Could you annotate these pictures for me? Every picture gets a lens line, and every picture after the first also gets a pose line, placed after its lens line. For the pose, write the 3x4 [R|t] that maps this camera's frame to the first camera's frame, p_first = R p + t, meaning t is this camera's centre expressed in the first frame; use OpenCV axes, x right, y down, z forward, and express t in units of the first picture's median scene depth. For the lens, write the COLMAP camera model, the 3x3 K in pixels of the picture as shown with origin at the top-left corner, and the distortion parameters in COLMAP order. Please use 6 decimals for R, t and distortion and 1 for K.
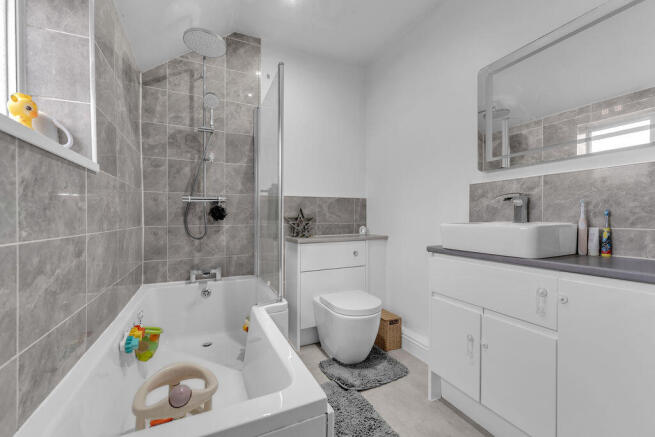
lens RADIAL K [[274.8, 0, 338.2], [0, 274.8, 220.8], [0, 0, 1]] dist [-0.000451, 0.000007]
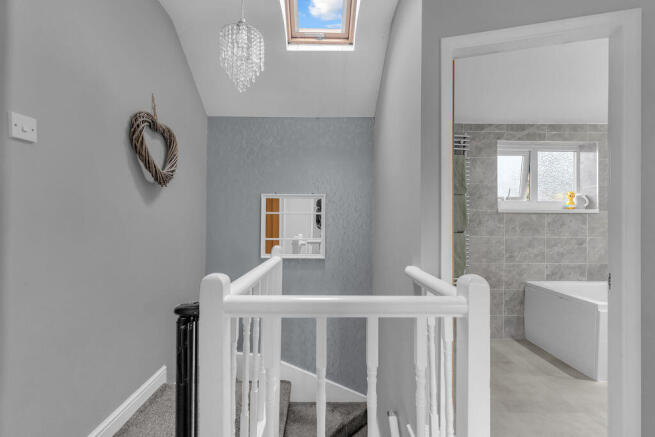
lens RADIAL K [[267.8, 0, 329.7], [0, 267.8, 216.0], [0, 0, 1]] dist [-0.001235, -0.000167]
pose [[-0.420389, -0.006664, -0.907319, 1.192543], [-0.017422, 0.999848, 0.000728, -0.056452], [0.907177, 0.016113, -0.420441, -0.088233]]
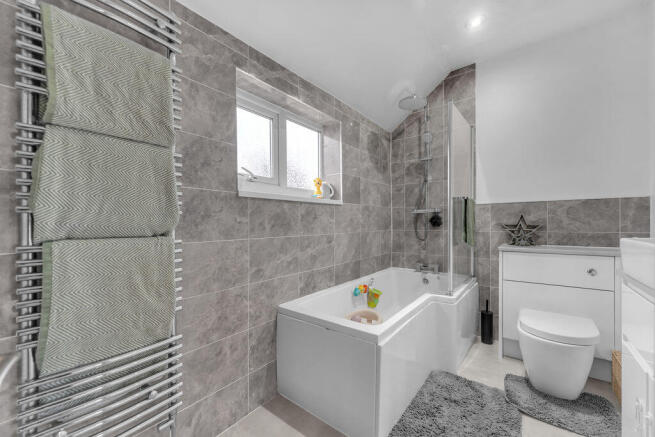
lens RADIAL K [[264.8, 0, 327.6], [0, 264.8, 221.6], [0, 0, 1]] dist [-0.002304, -0.000354]
pose [[0.435908, -0.001436, -0.899990, 0.468890], [-0.004969, 0.999980, -0.004002, -0.018526], [0.899978, 0.006216, 0.435892, 0.005594]]
